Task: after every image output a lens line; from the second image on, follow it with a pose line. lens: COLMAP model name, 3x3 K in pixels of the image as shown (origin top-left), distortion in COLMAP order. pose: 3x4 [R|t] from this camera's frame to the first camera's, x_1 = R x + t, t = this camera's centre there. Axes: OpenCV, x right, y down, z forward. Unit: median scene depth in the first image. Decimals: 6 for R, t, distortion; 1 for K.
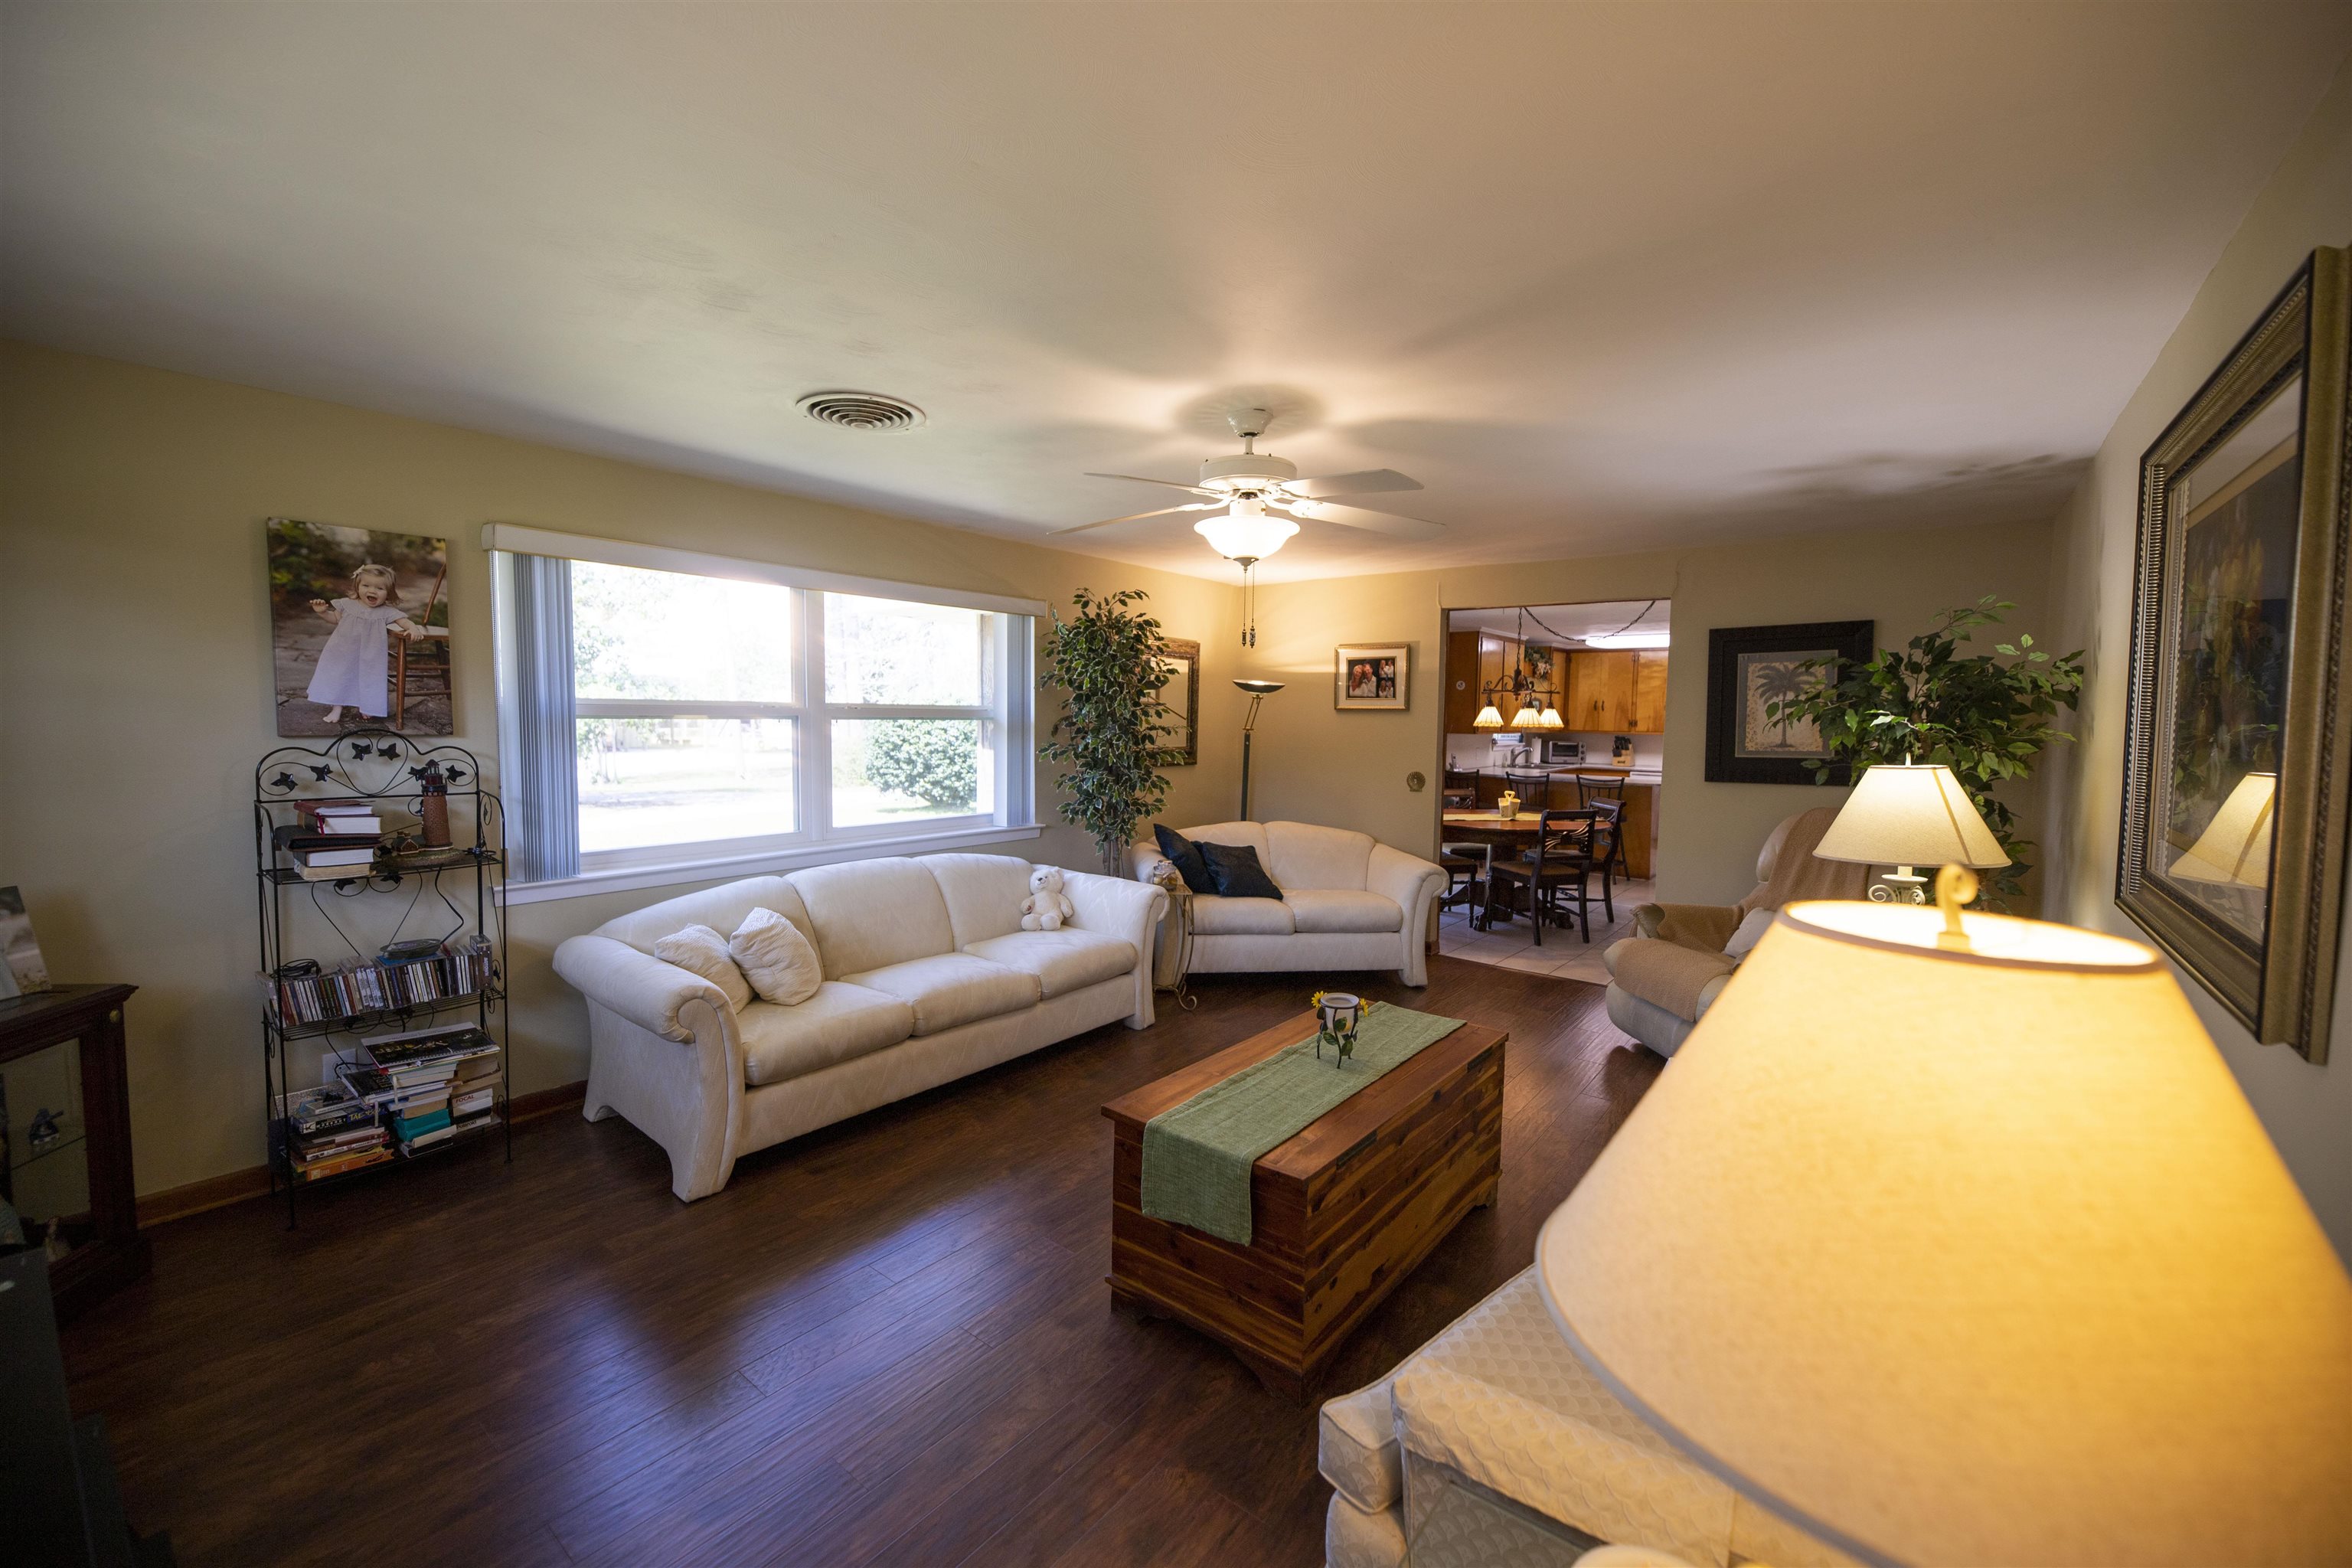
lens RADIAL K [[942.5, 0, 1171.9], [0, 942.5, 787.5], [0, 0, 1]] dist [0.001141, -0.003657]
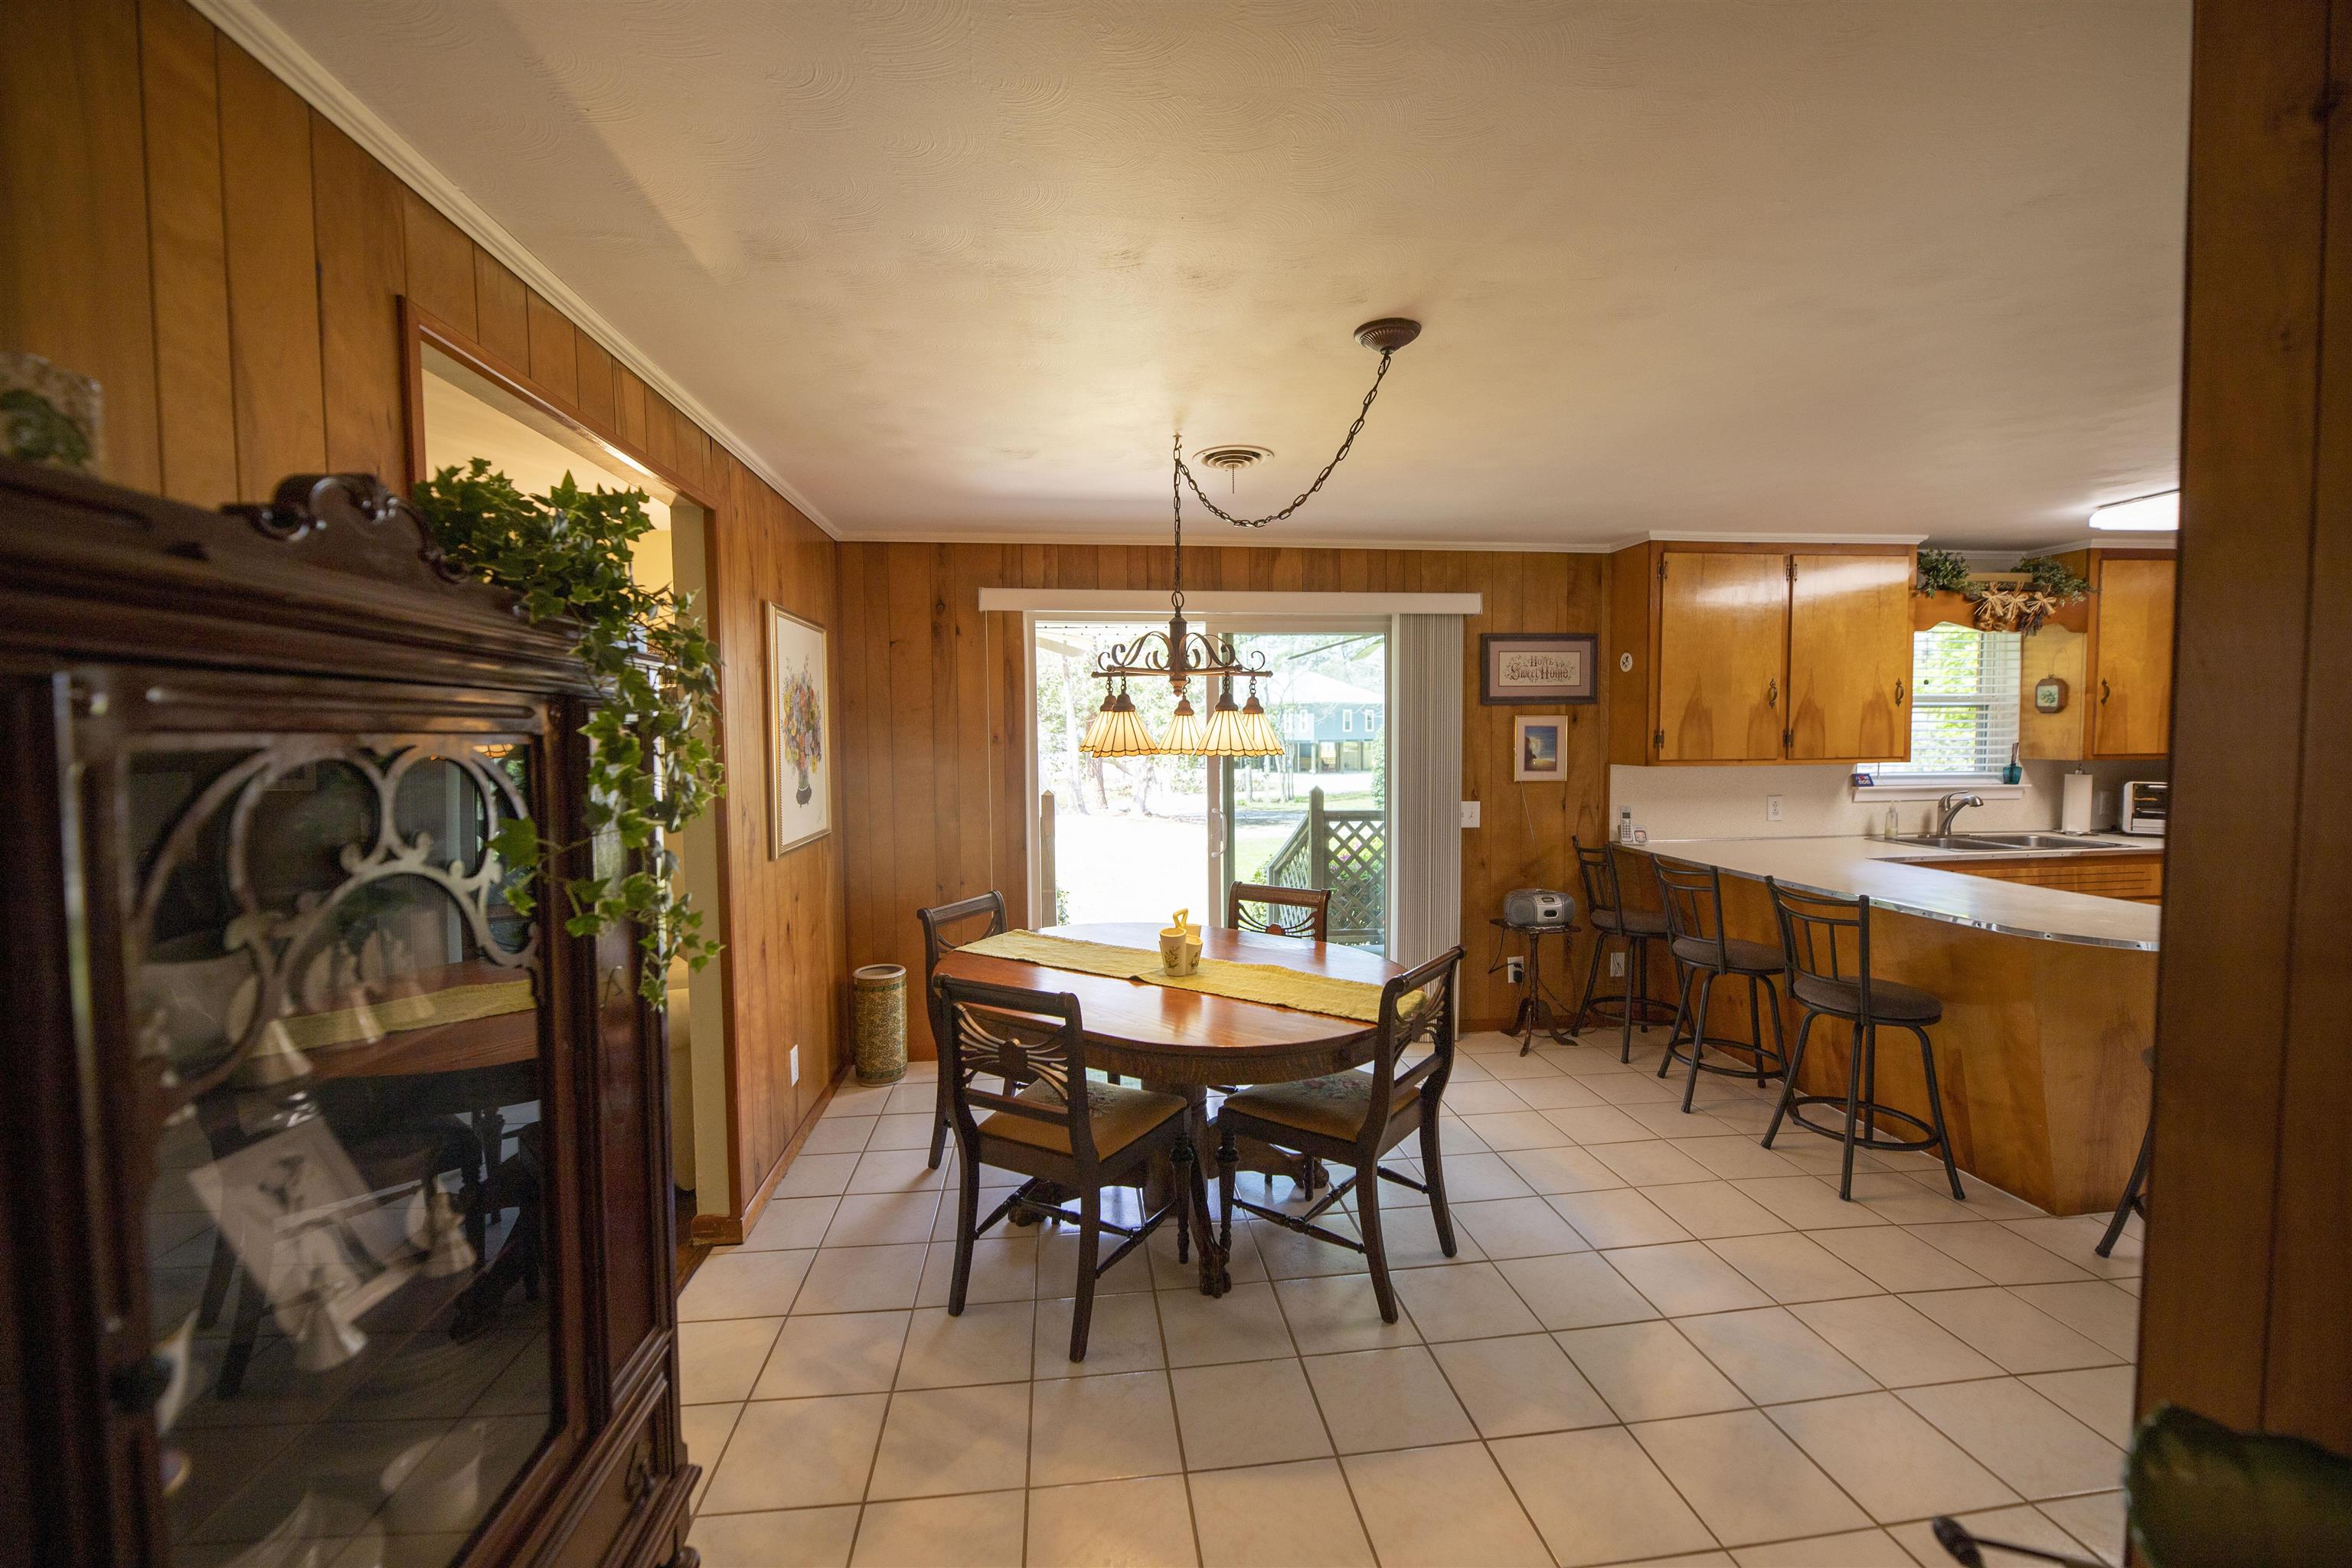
lens RADIAL K [[942.5, 0, 1173.9], [0, 942.5, 780.2], [0, 0, 1]] dist [0.001141, -0.003657]
pose [[0.711595, 0.019061, -0.702331, 1.461973], [-0.035541, 0.999329, -0.008889, -0.113538], [0.701690, 0.031287, 0.711795, 1.556320]]
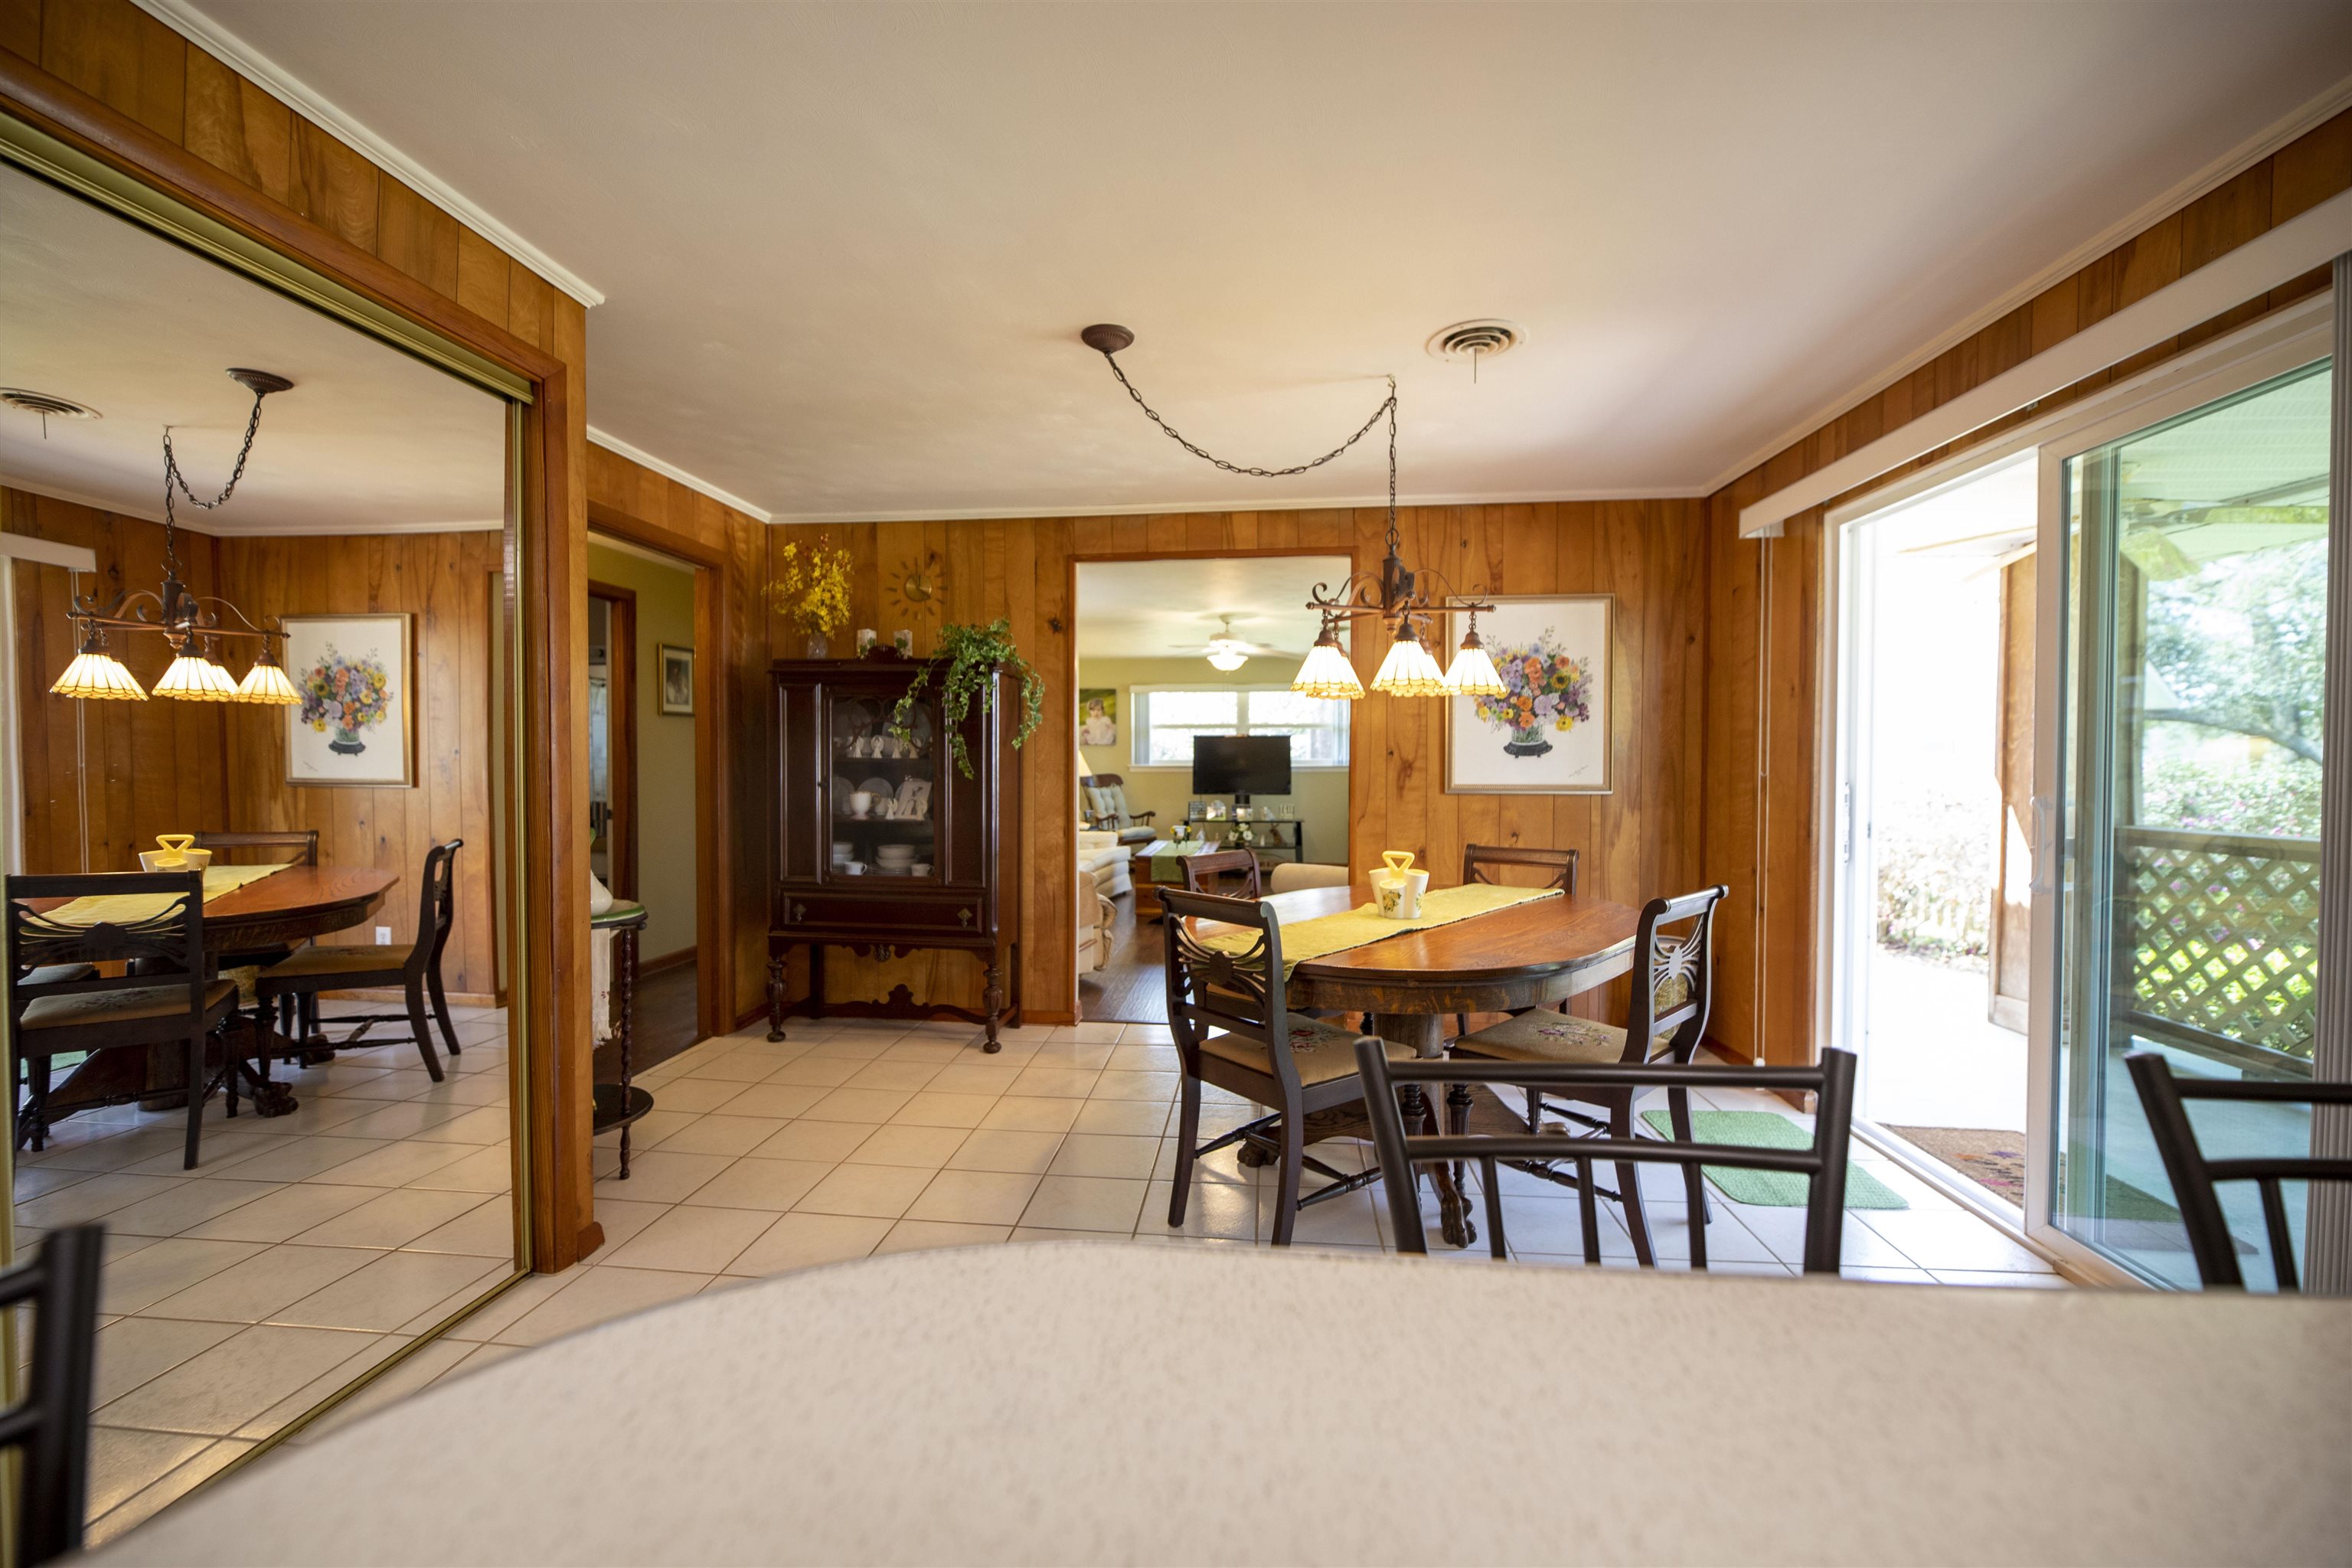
lens RADIAL K [[942.5, 0, 1171.0], [0, 942.5, 781.5], [0, 0, 1]] dist [0.001141, -0.003657]
pose [[-0.844265, -0.001293, -0.535924, 1.487555], [-0.051703, 0.995529, 0.079049, -0.122420], [0.533426, 0.094447, -0.840557, 2.891769]]
